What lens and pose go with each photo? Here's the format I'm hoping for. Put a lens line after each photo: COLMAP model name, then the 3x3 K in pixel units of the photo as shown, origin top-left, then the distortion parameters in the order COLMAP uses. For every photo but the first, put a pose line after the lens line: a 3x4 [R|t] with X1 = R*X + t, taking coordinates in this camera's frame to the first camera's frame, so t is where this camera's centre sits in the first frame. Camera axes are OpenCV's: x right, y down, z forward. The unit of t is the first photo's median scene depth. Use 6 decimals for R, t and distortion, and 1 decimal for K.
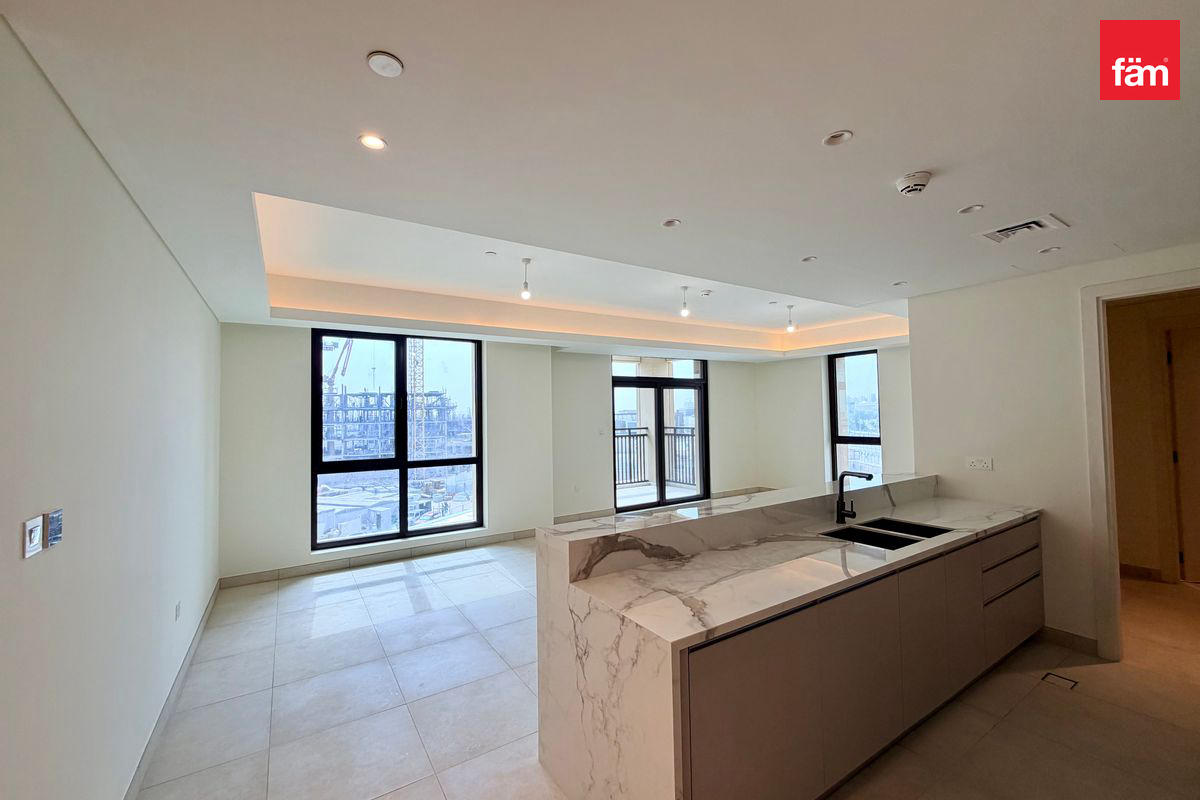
lens RADIAL K [[478.9, 0, 597.4], [0, 478.9, 398.1], [0, 0, 1]] dist [0.000481, -0.000237]
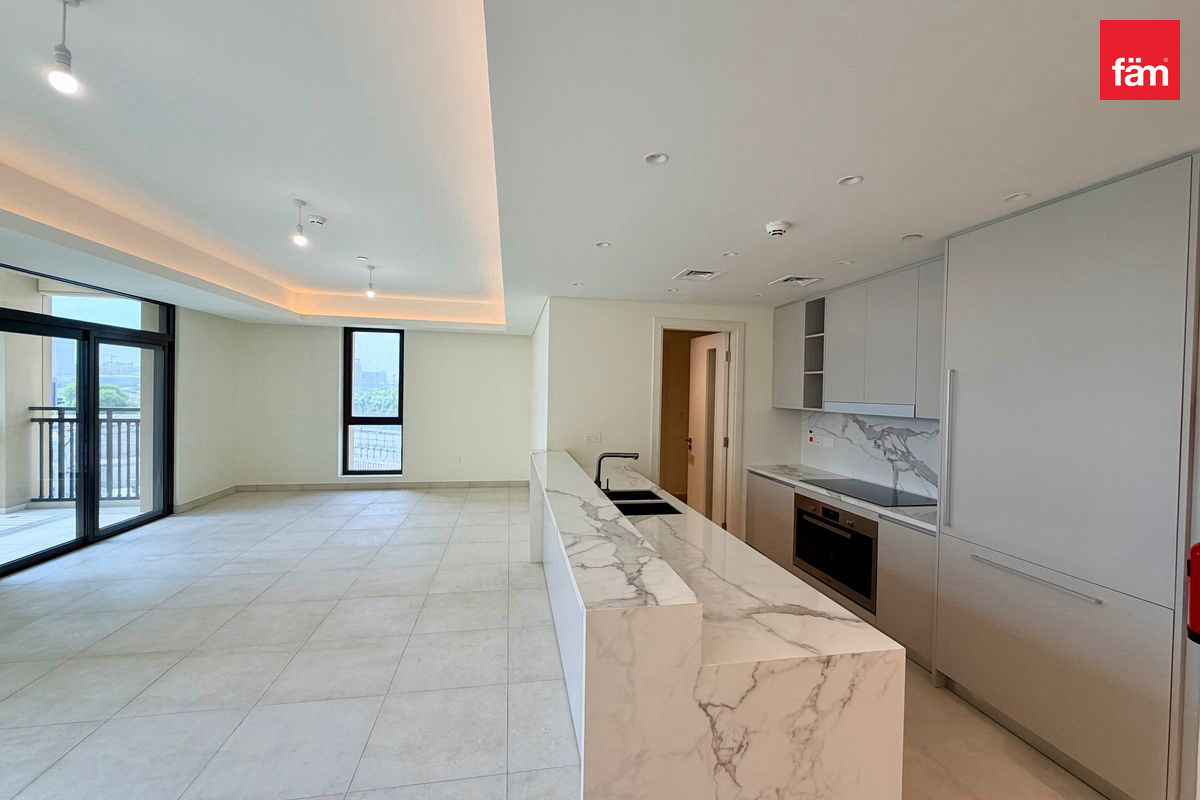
lens RADIAL K [[478.9, 0, 597.4], [0, 478.9, 398.1], [0, 0, 1]] dist [0.000481, -0.000237]
pose [[0.381925, 0.011878, 0.924117, -0.233075], [-0.057208, 0.998304, 0.010811, 0.009170], [-0.922421, -0.056996, 0.381957, 0.296011]]
